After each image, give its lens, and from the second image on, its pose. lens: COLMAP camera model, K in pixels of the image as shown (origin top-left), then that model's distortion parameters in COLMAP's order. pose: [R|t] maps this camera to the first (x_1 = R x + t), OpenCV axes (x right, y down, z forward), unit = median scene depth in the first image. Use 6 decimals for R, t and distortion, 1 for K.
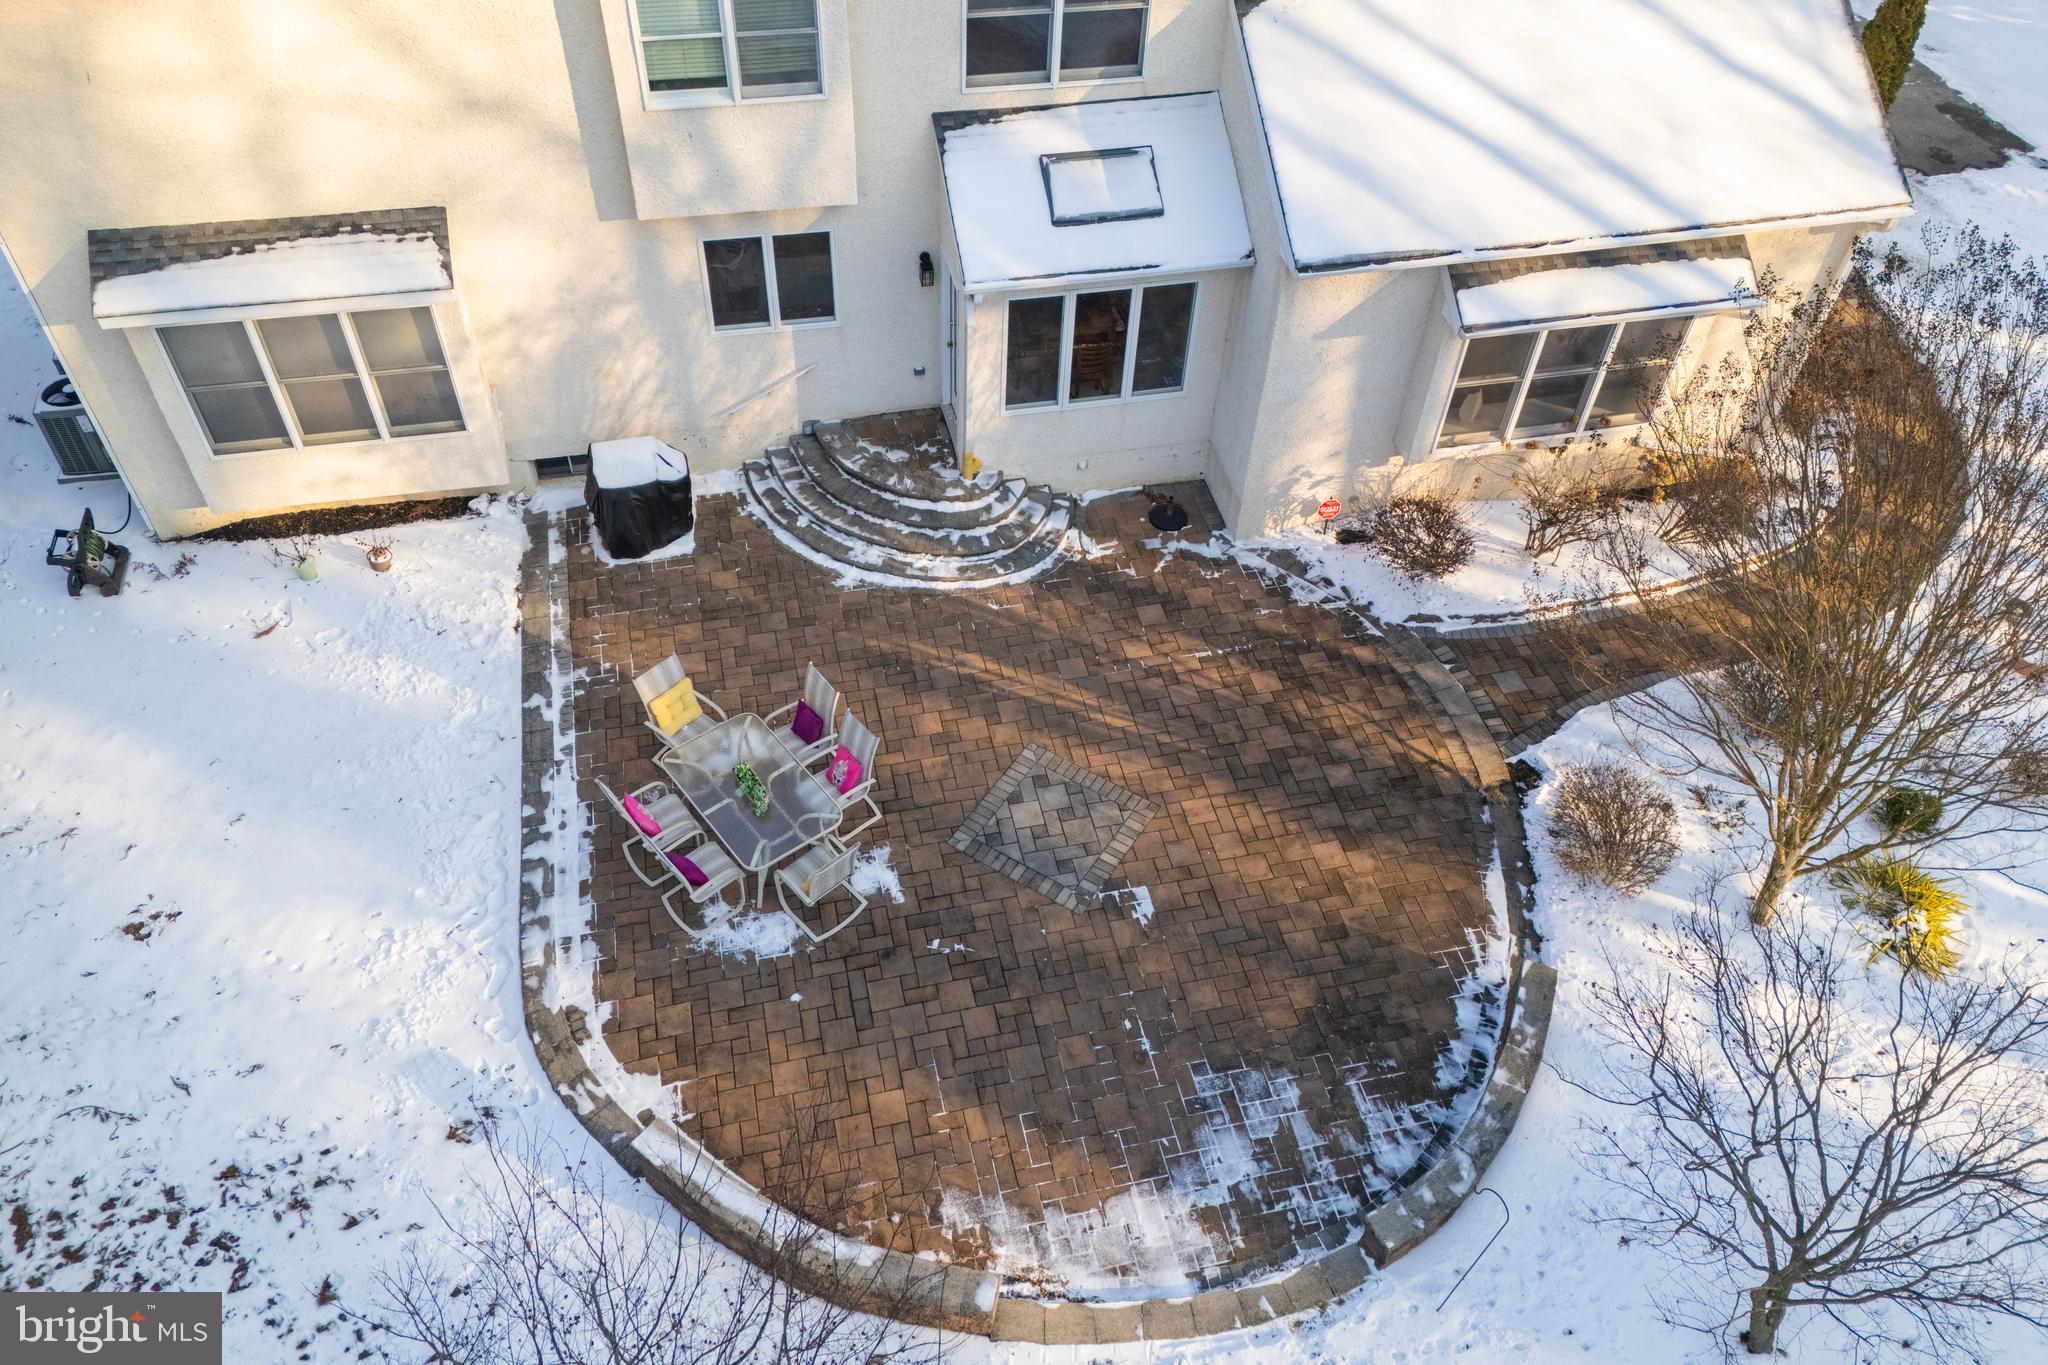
lens RADIAL K [[1502.8, 0, 1016.2], [0, 1502.8, 681.1], [0, 0, 1]] dist [0.082645, -0.075598]
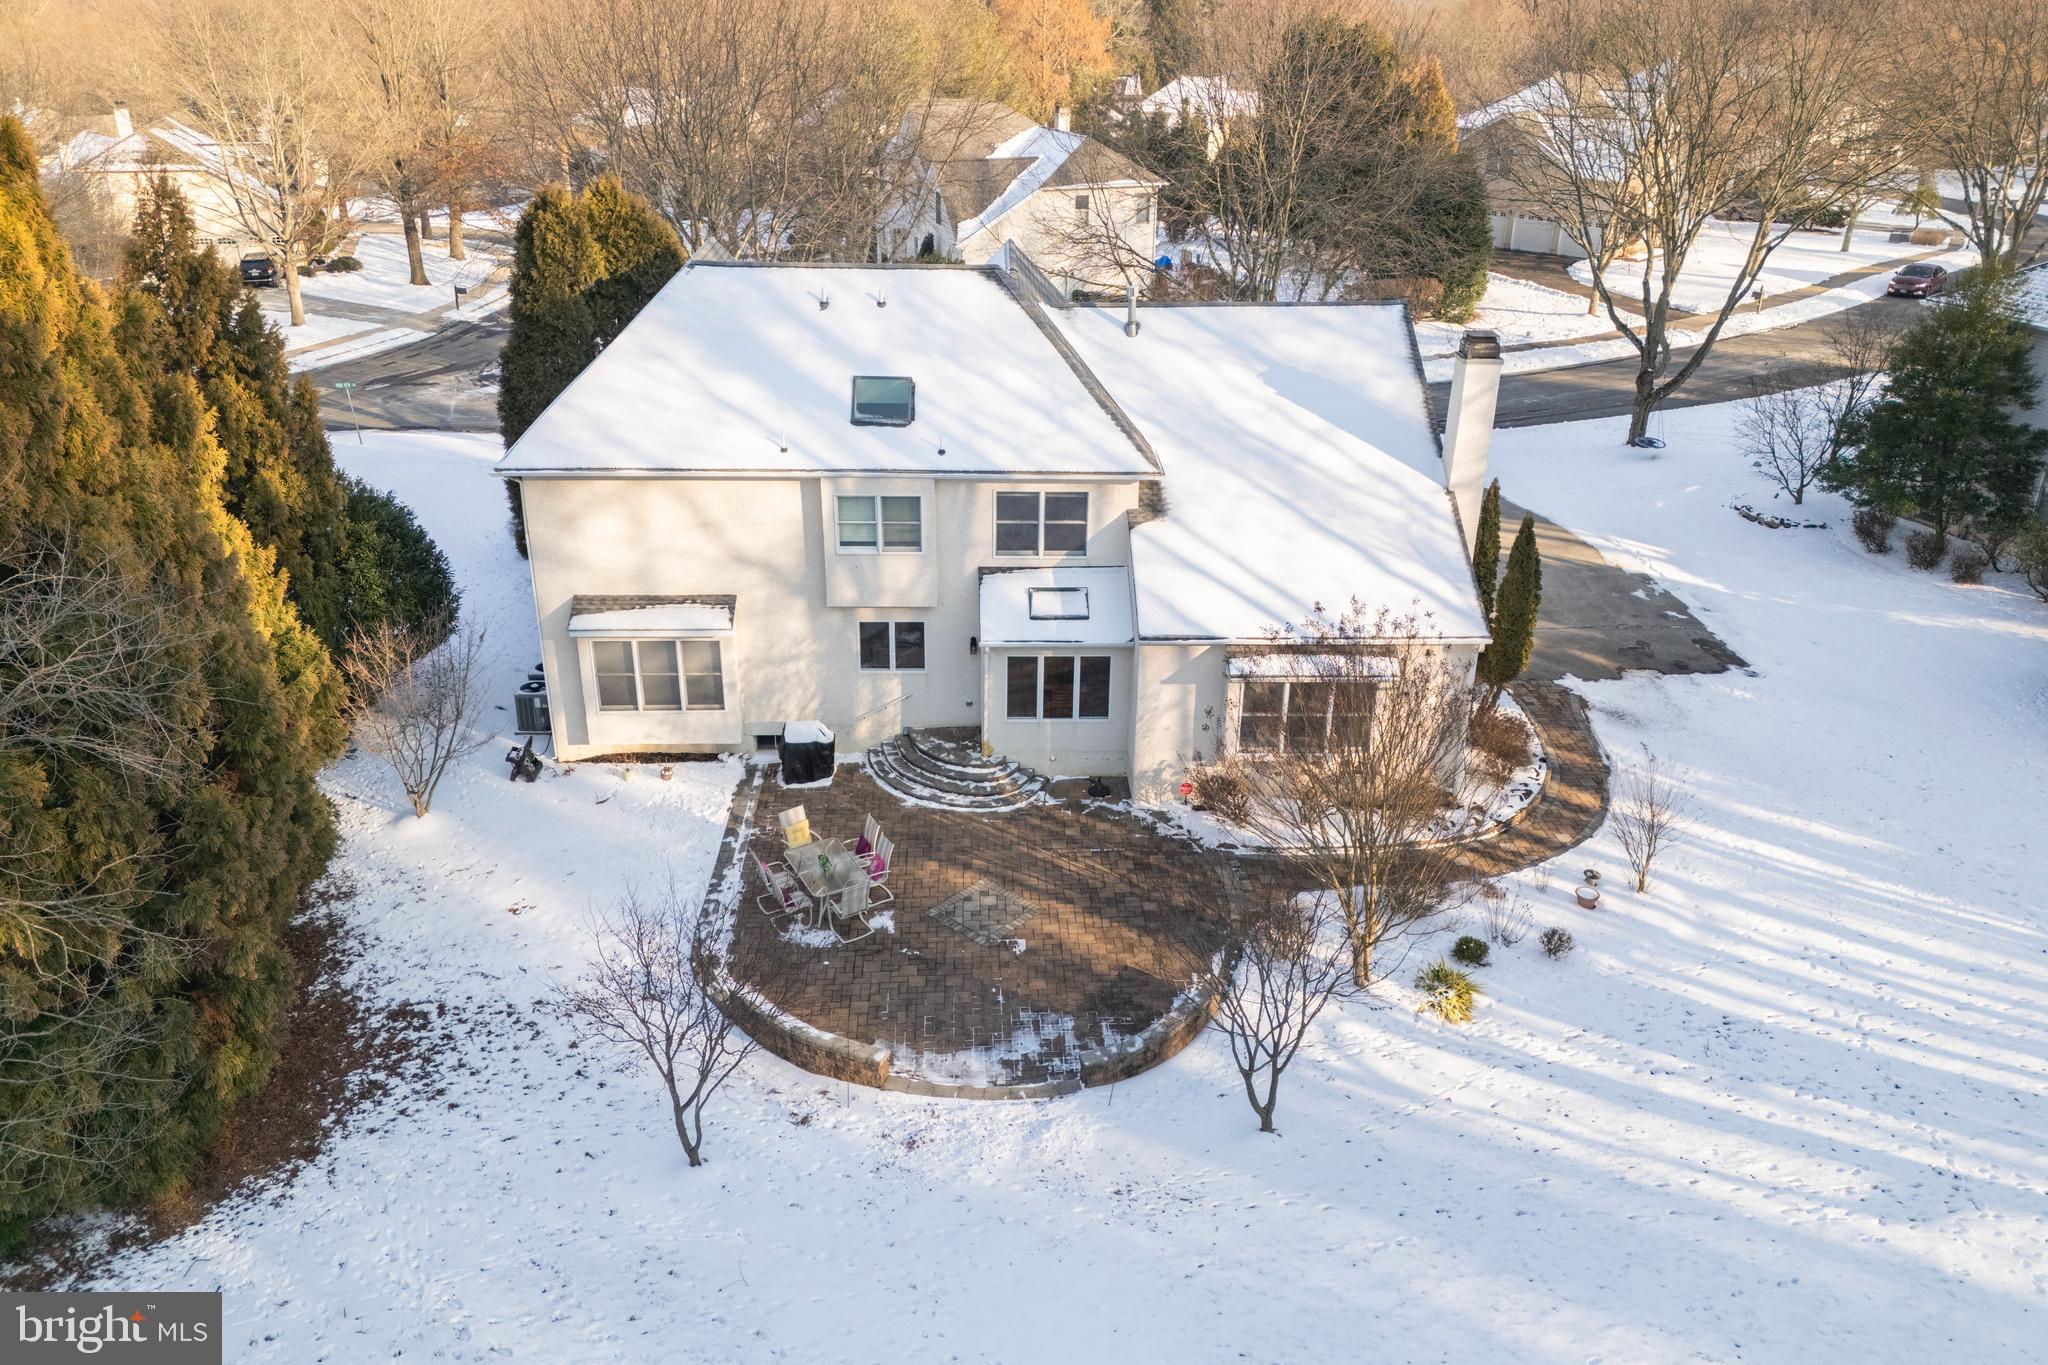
lens RADIAL K [[1483.5, 0, 1018.3], [0, 1483.5, 638.7], [0, 0, 1]] dist [0.122238, -0.247296]
pose [[0.982769, 0.054206, -0.176710, 0.340961], [-0.120144, 0.913859, -0.387850, 0.455342], [0.140465, 0.402398, 0.904625, -0.706333]]
